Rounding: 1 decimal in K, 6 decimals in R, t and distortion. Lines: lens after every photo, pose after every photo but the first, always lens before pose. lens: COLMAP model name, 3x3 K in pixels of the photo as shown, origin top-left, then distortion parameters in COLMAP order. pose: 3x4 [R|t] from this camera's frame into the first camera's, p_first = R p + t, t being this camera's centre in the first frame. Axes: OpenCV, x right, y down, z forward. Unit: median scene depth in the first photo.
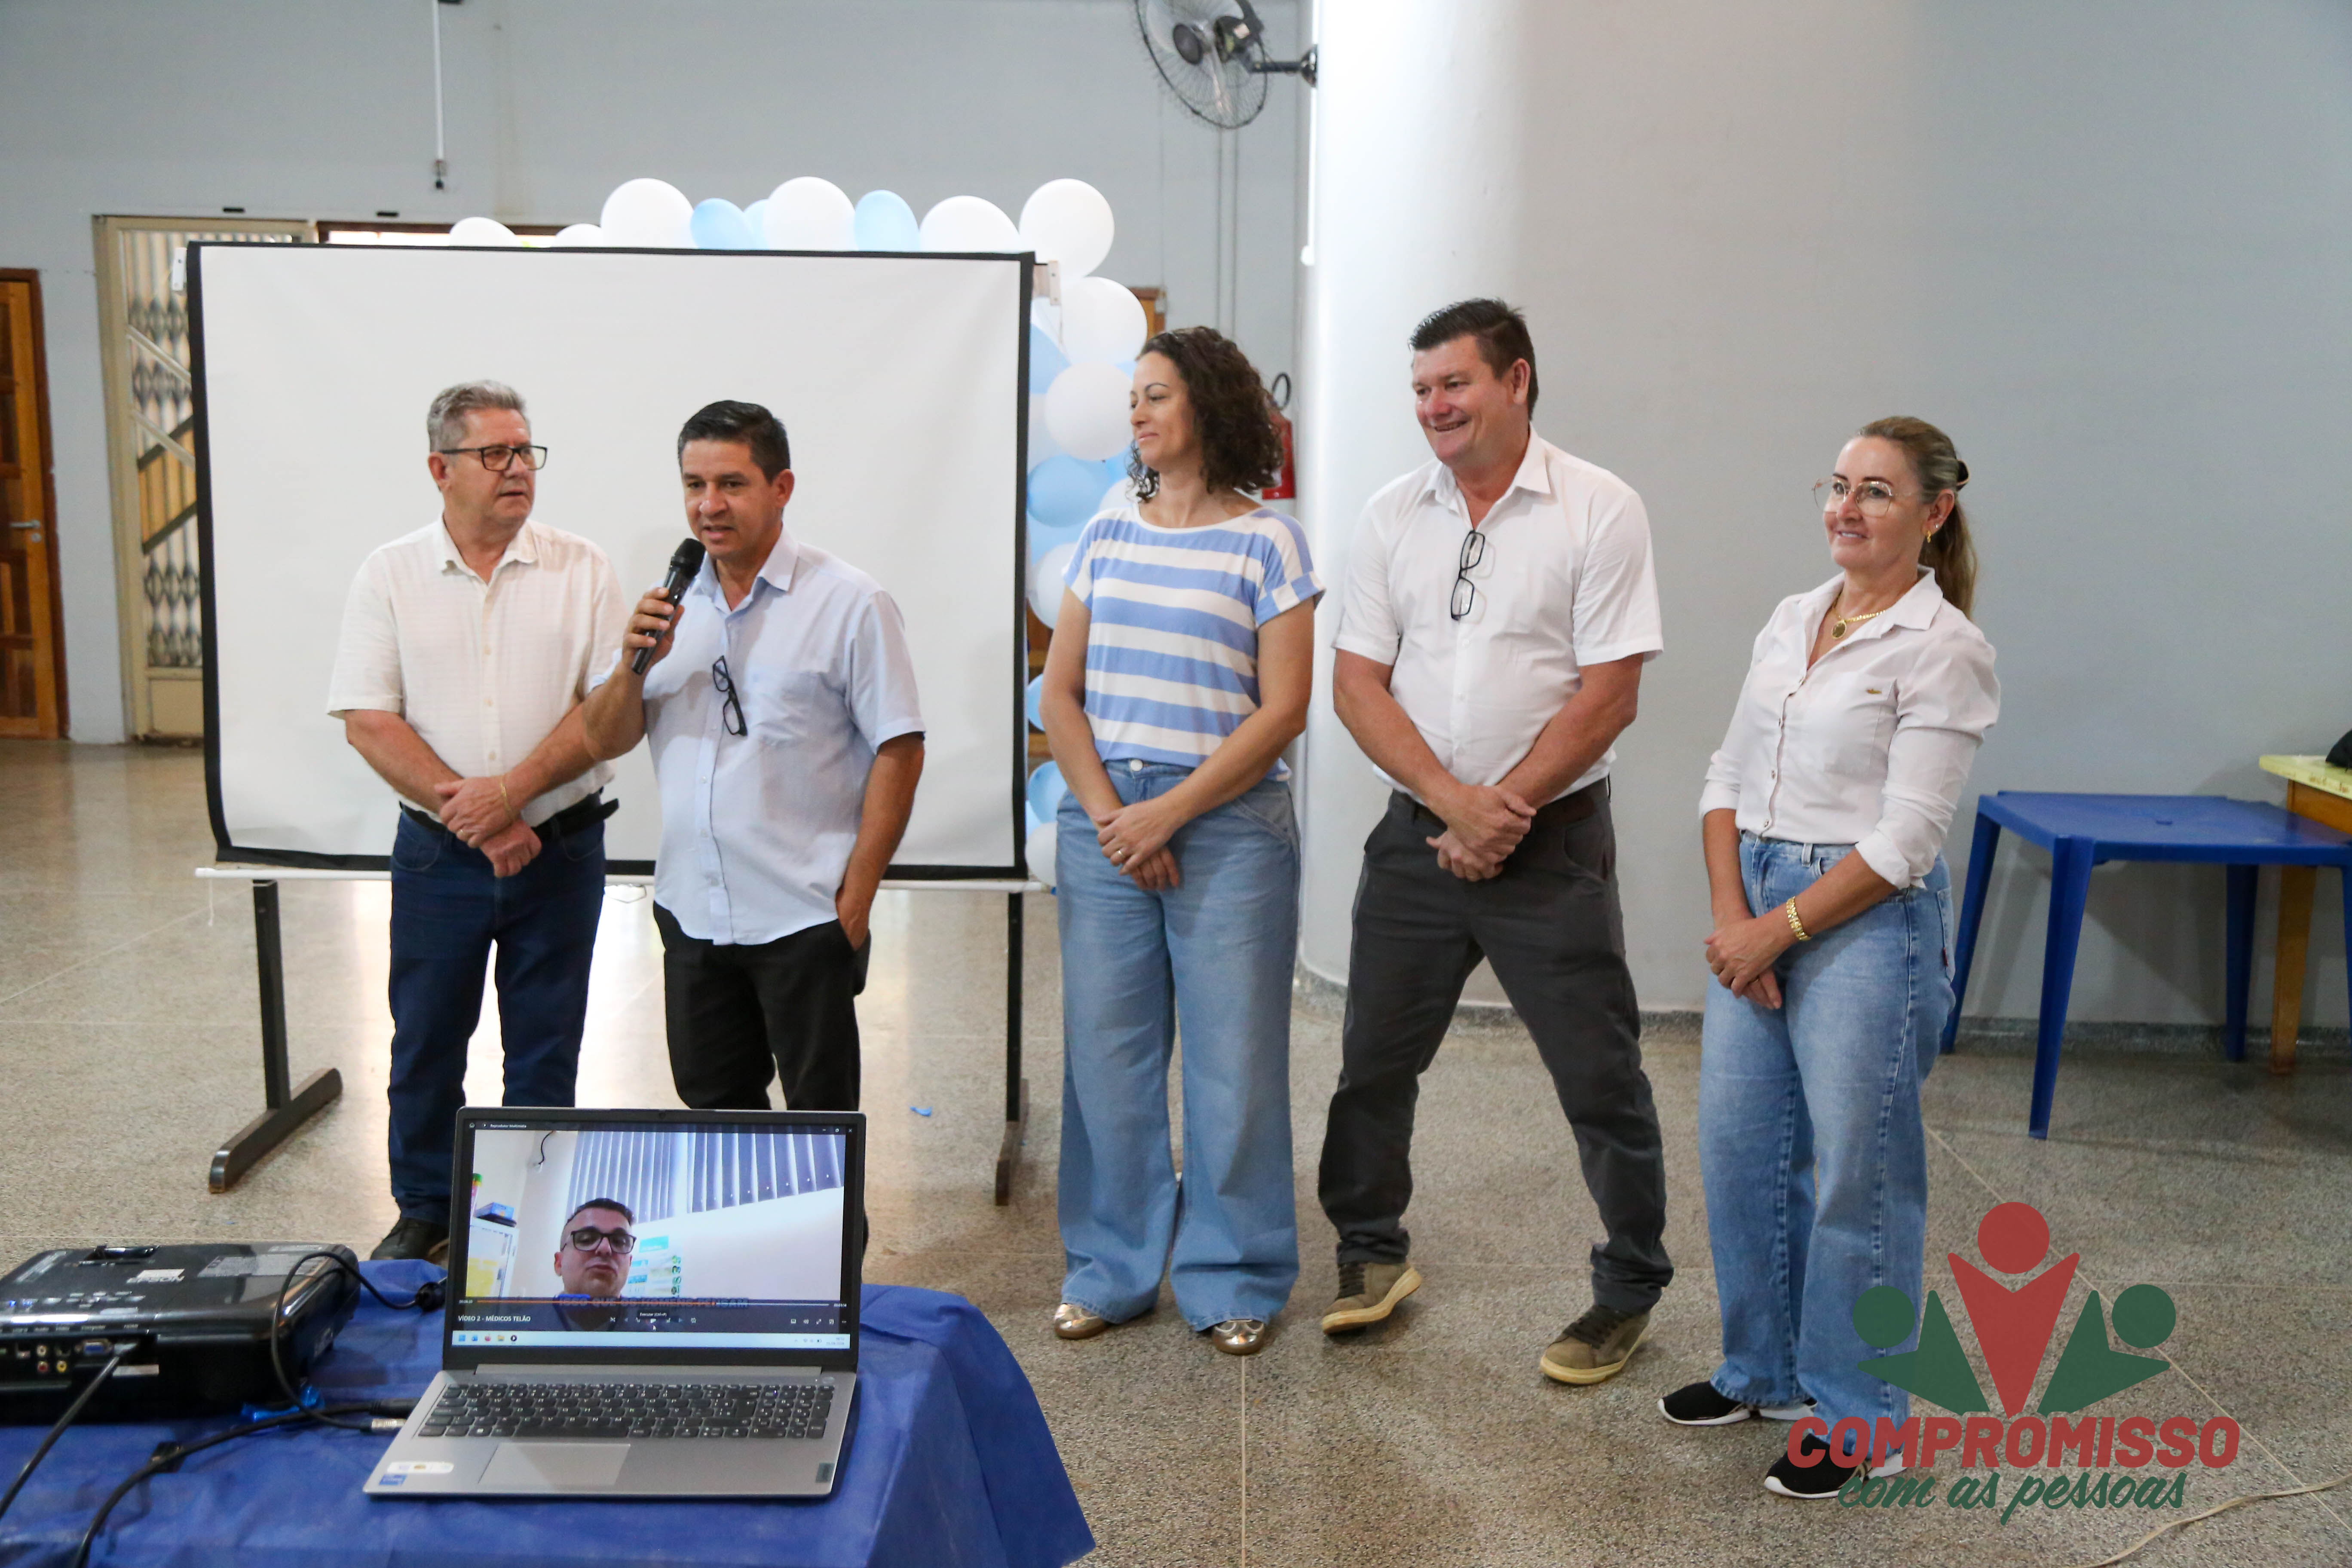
lens RADIAL K [[2399.0, 0, 1176.0], [0, 2399.0, 784.0], [0, 0, 1]] dist [-0.001720, 0.118830]
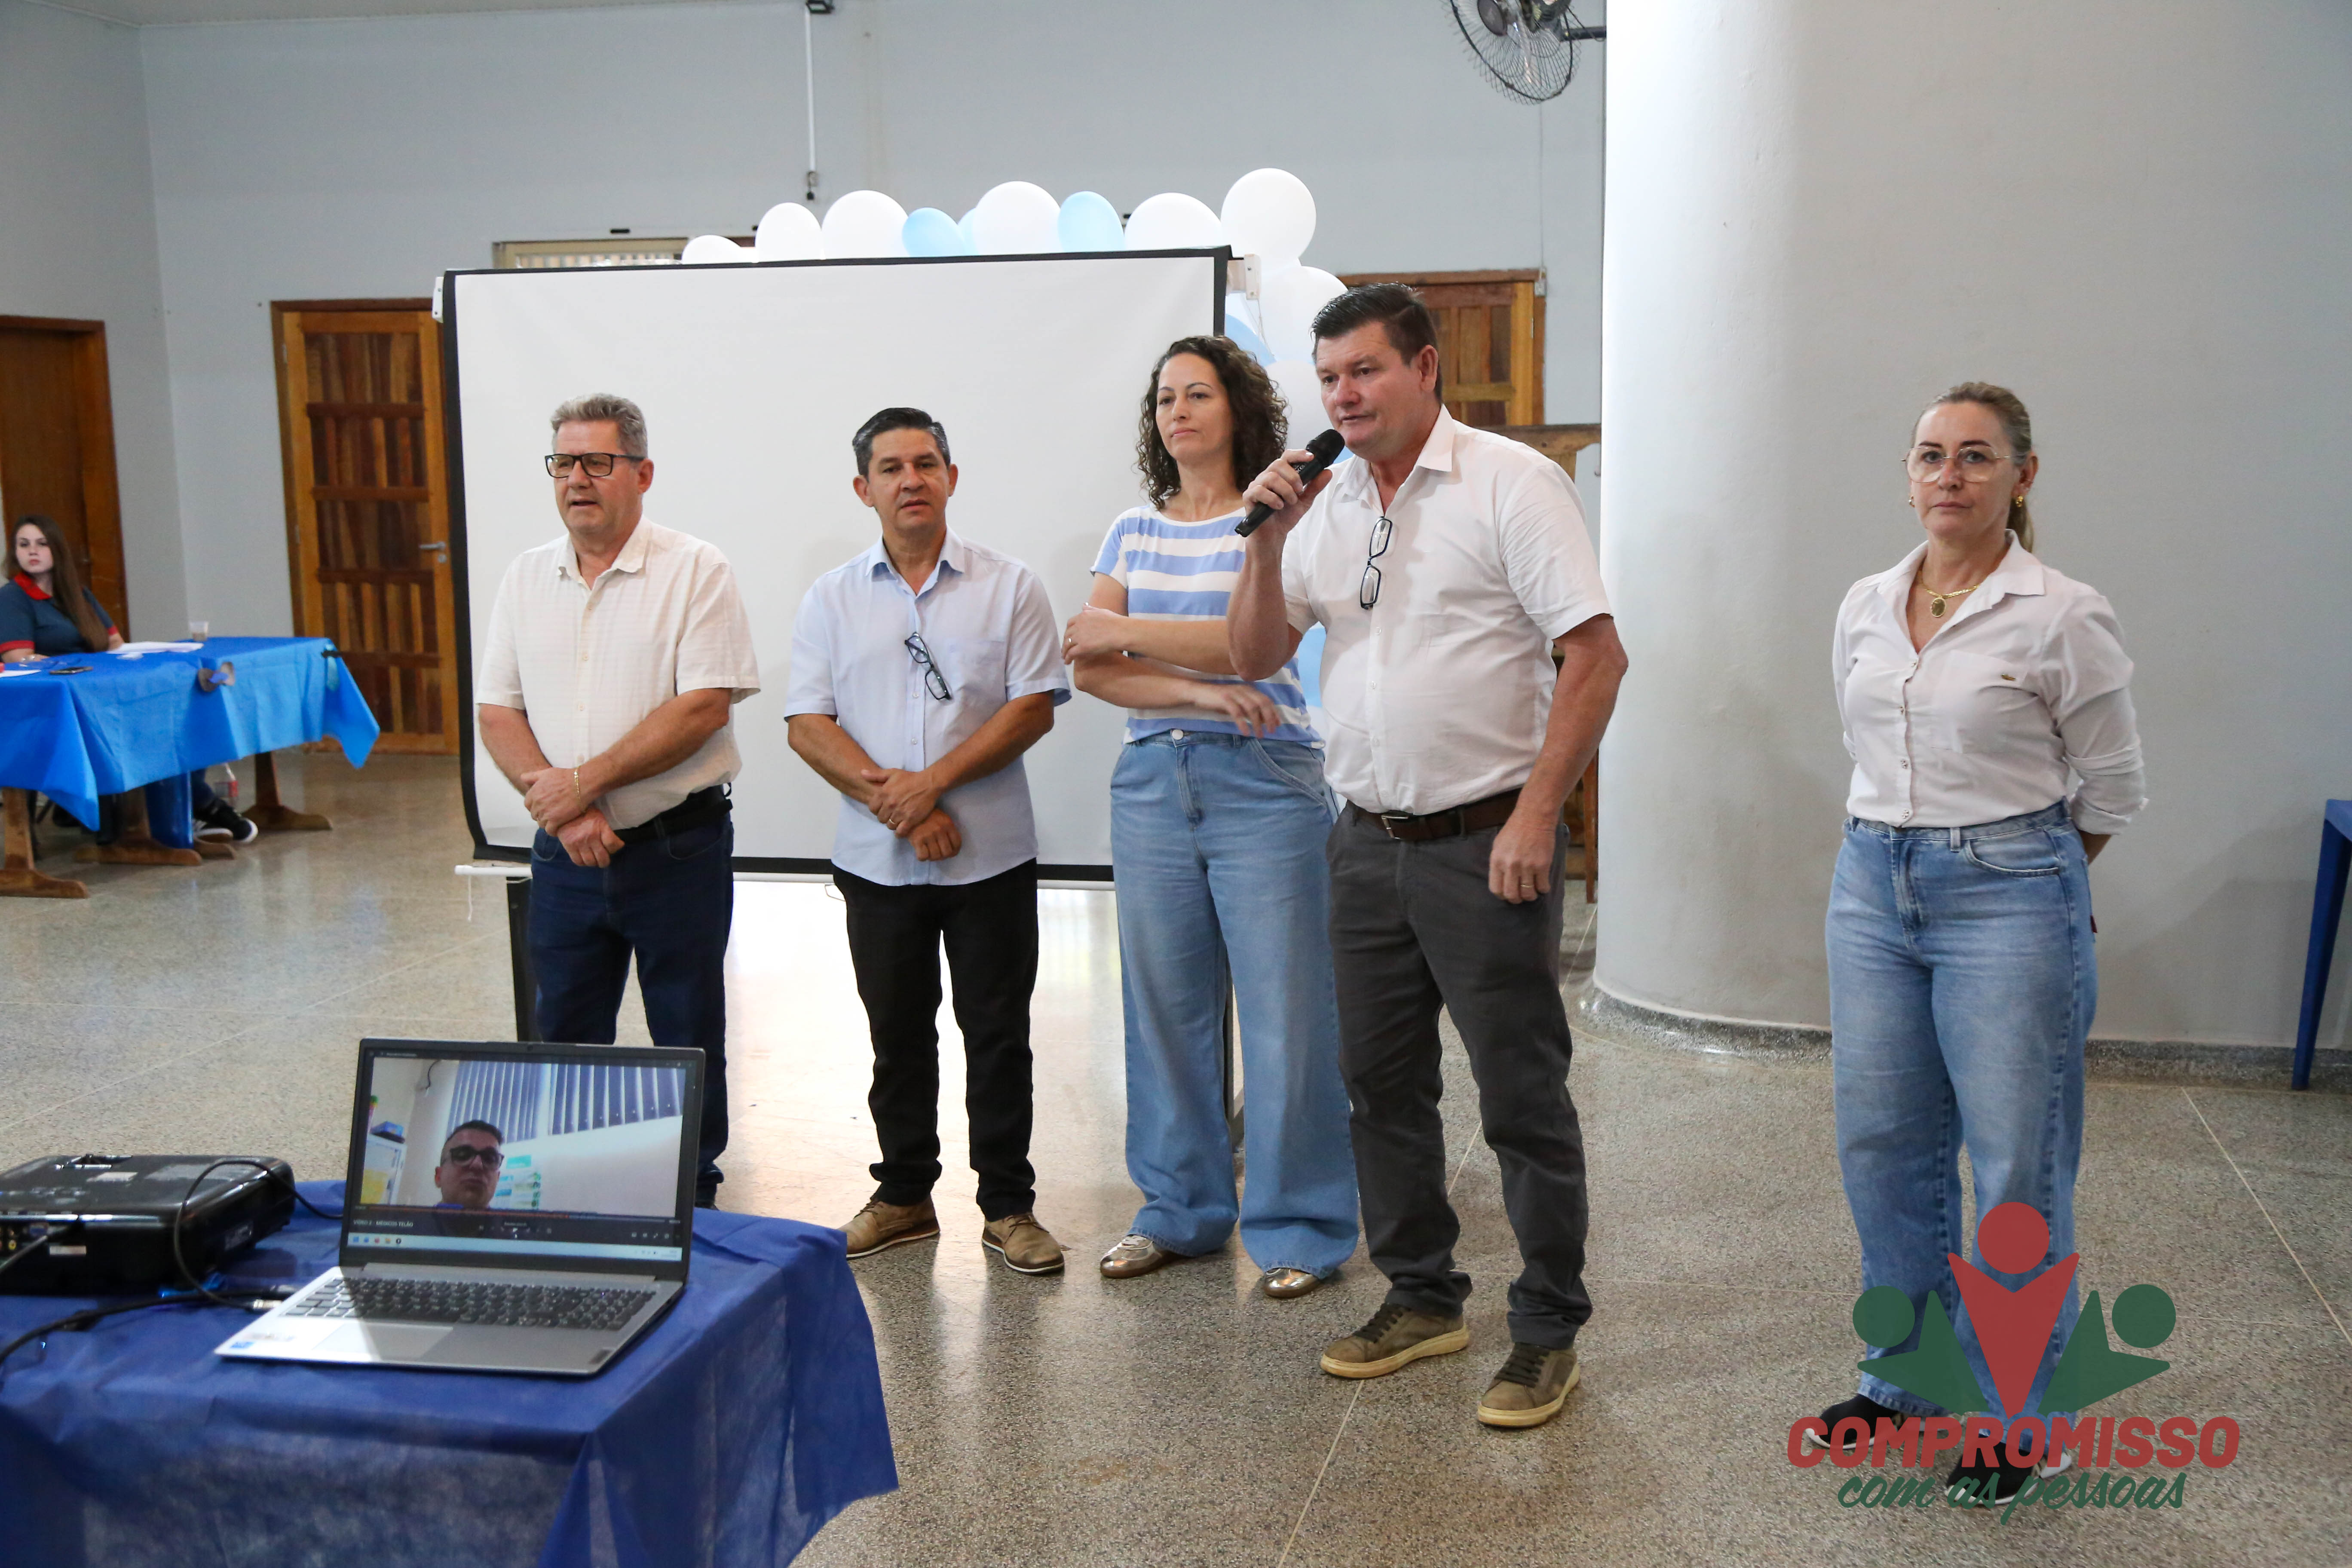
lens RADIAL K [[2615.3, 0, 1188.4], [0, 2615.3, 783.7], [0, 0, 1]] dist [0.018850, 0.171594]
pose [[0.979201, -0.001248, -0.202891, 0.184247], [-0.000957, 0.999942, -0.010769, 0.015033], [0.202893, 0.010739, 0.979142, -0.075823]]
